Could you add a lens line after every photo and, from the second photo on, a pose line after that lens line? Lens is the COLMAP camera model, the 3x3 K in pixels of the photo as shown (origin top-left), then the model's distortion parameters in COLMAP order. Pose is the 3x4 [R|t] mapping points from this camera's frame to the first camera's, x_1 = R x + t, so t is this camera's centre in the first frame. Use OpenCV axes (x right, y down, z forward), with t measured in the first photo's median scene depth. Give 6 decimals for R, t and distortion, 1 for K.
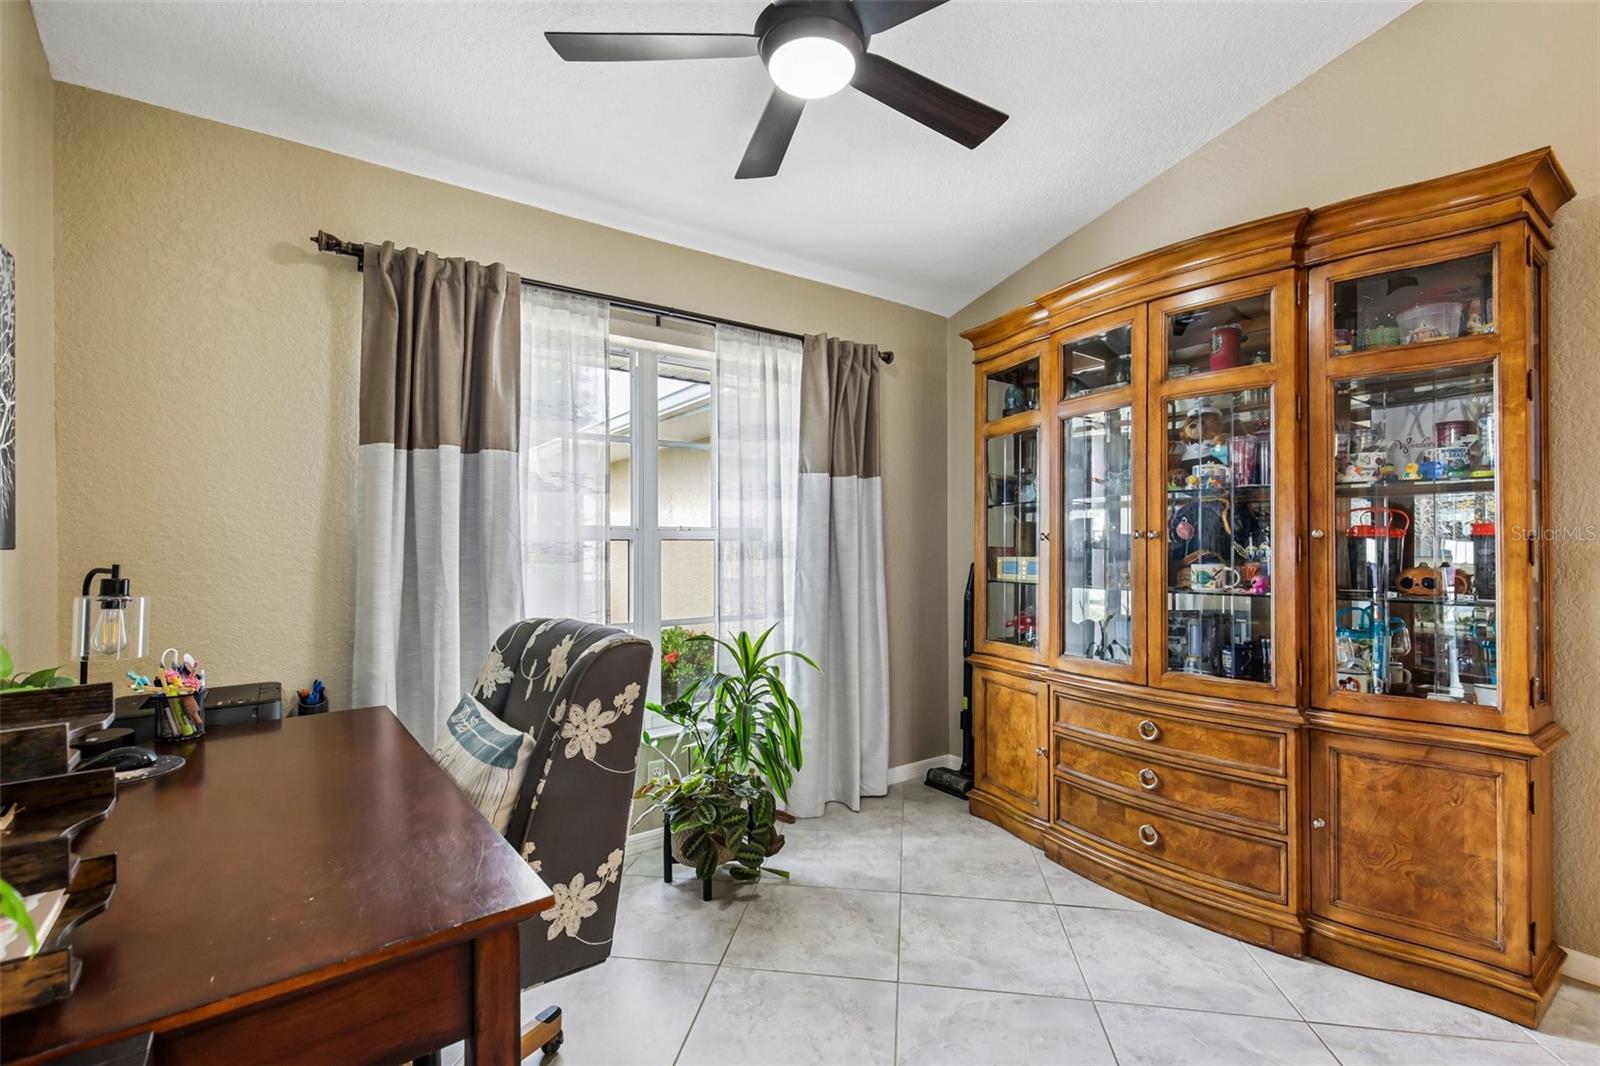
lens RADIAL K [[716.2, 0, 791.8], [0, 716.2, 541.1], [0, 0, 1]] dist [0.020082, -0.003158]
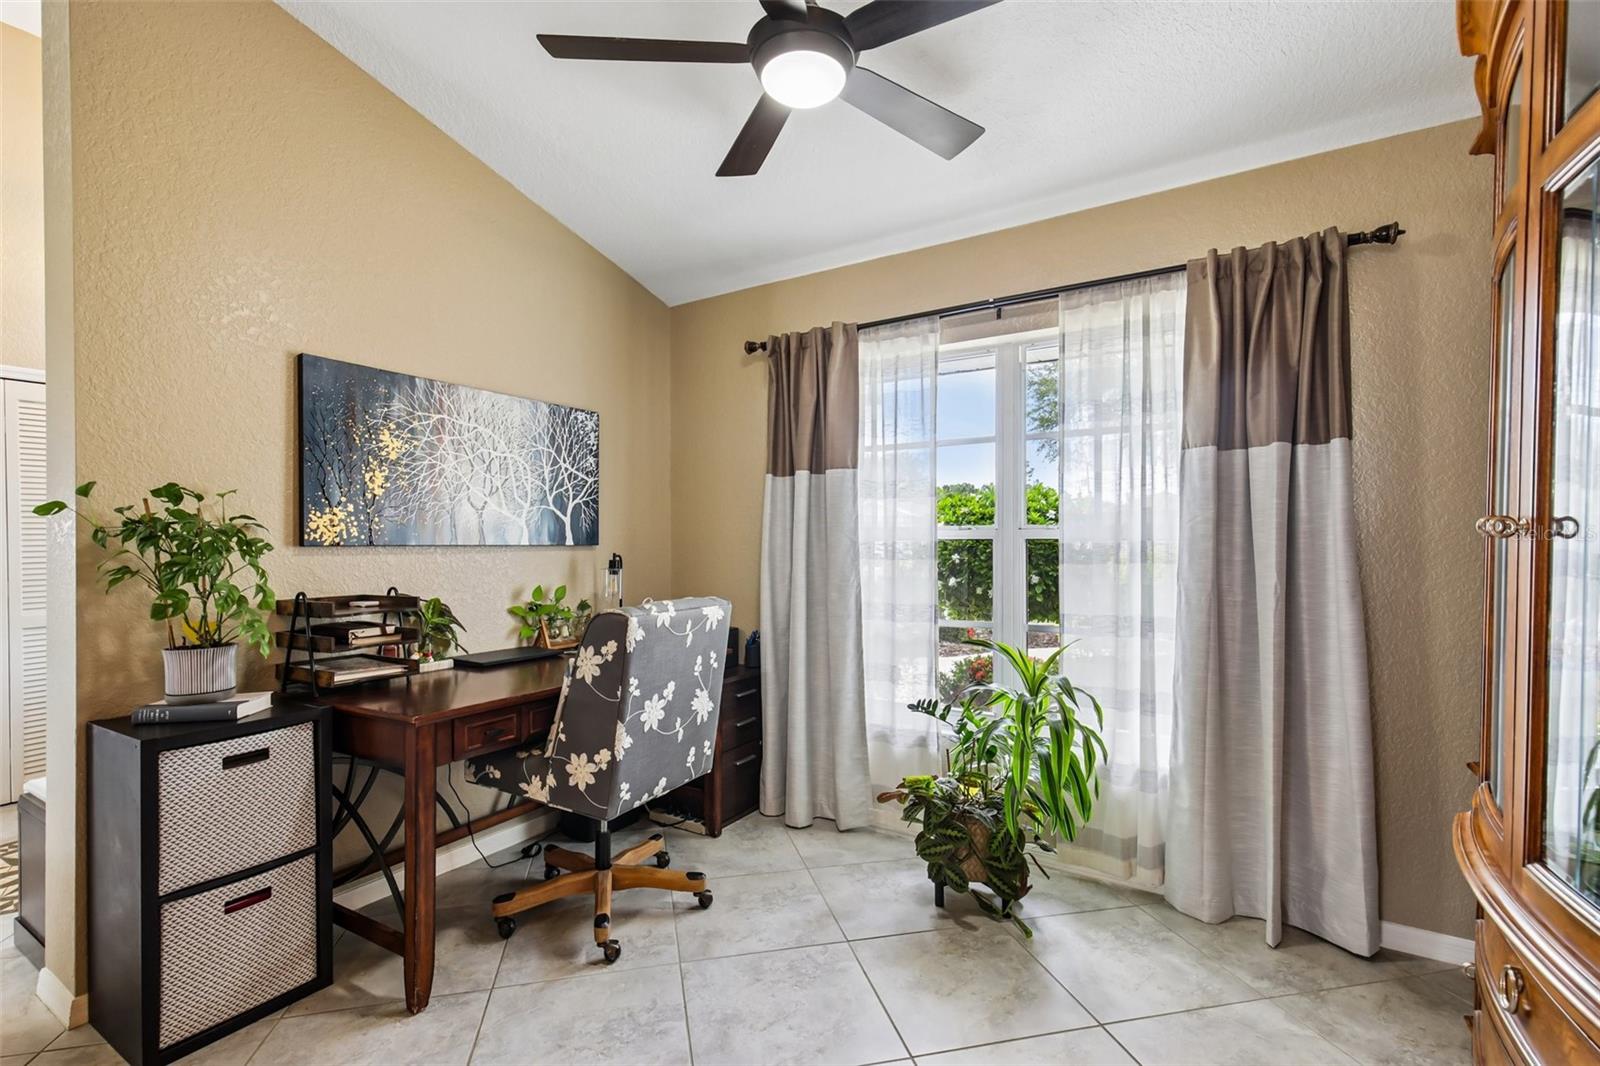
lens RADIAL K [[716.2, 0, 789.2], [0, 716.2, 541.2], [0, 0, 1]] dist [0.020082, -0.003158]
pose [[0.382481, 0.002691, -0.923959, 0.639018], [0.003049, 0.999987, 0.004174, -0.005012], [0.923958, -0.004414, 0.382468, 0.389226]]
